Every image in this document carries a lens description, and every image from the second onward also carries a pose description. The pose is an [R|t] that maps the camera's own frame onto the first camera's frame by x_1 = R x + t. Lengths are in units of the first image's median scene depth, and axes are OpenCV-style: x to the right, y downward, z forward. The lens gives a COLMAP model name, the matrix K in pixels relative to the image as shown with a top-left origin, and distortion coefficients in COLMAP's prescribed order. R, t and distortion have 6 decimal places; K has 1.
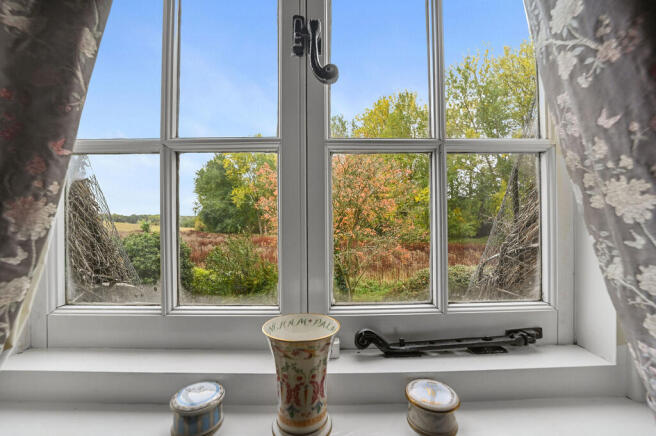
lens RADIAL K [[258.8, 0, 328.1], [0, 258.8, 216.0], [0, 0, 1]] dist [0.001841, 0.000587]
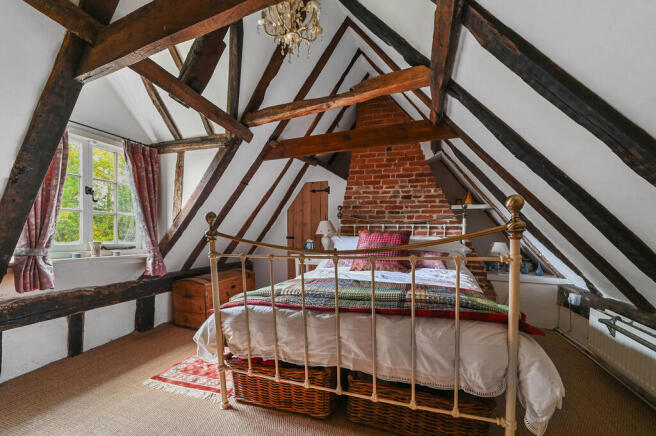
lens RADIAL K [[258.8, 0, 328.1], [0, 258.8, 216.0], [0, 0, 1]] dist [0.001841, 0.000587]
pose [[0.348737, 0.044672, 0.936155, -0.207812], [-0.002962, 0.998911, -0.046564, 0.000937], [-0.937216, 0.013466, 0.348489, -0.336469]]
